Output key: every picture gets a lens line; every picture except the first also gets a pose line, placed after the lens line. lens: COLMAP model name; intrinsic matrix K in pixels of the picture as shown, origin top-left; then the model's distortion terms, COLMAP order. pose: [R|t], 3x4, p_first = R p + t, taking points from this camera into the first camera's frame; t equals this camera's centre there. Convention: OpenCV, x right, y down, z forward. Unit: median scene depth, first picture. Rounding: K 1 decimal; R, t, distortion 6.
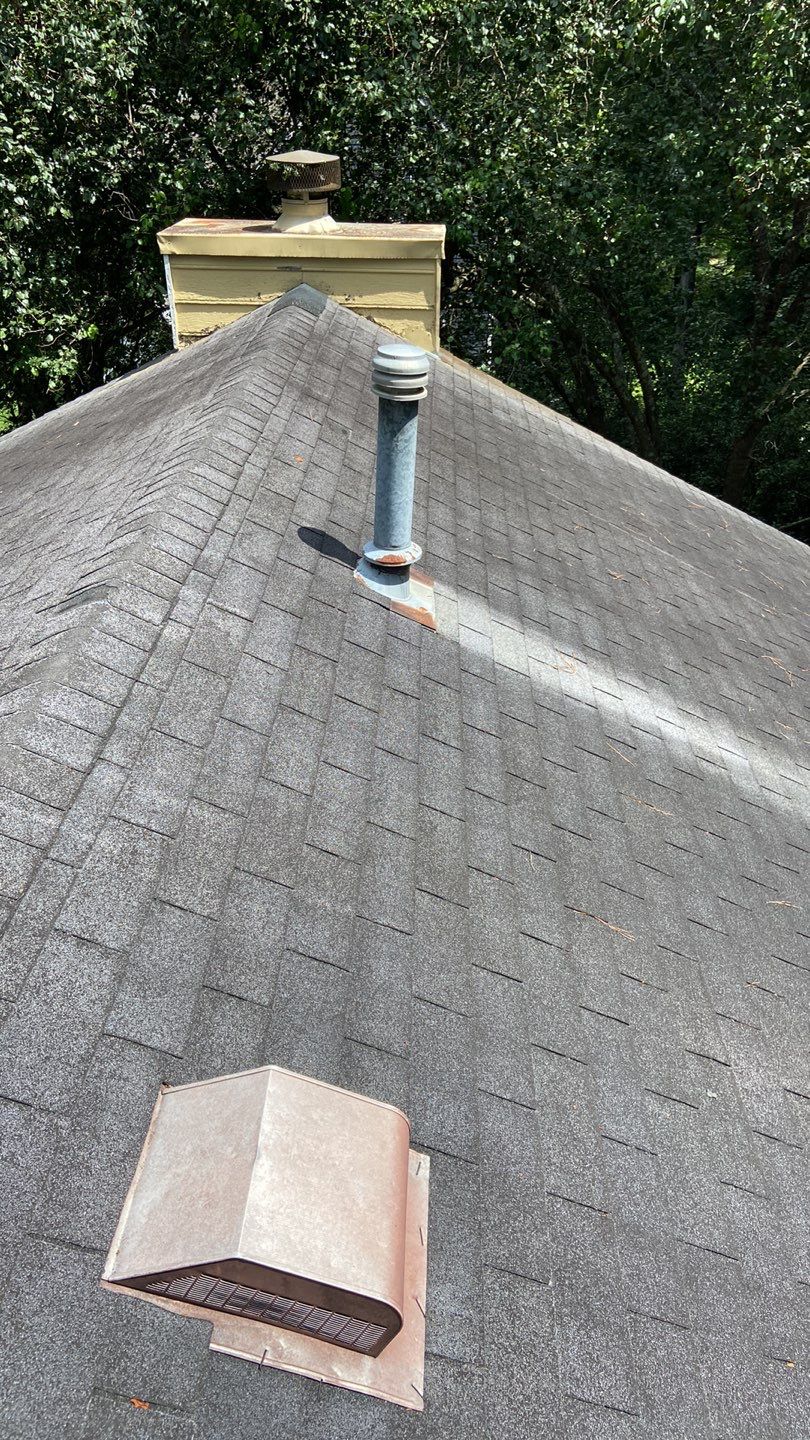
lens RADIAL K [[1039.3, 0, 414.5], [0, 1039.3, 727.4], [0, 0, 1]] dist [0.117855, -0.134462]
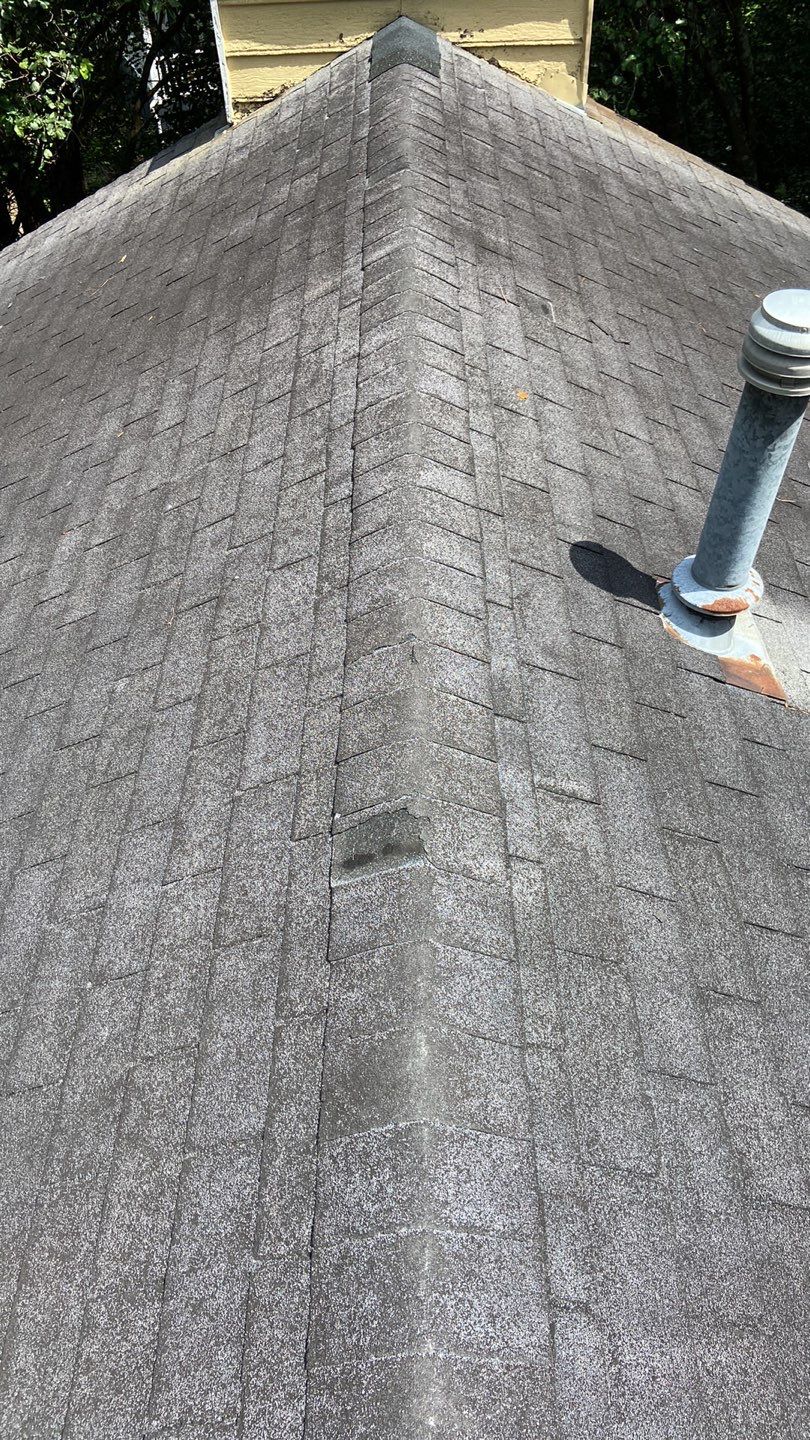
lens RADIAL K [[1039.3, 0, 414.5], [0, 1039.3, 727.4], [0, 0, 1]] dist [0.117855, -0.134462]
pose [[0.998516, -0.053834, -0.008263, -0.116264], [0.054098, 0.962760, 0.264888, -0.144353], [-0.006305, -0.264942, 0.964244, 0.169476]]
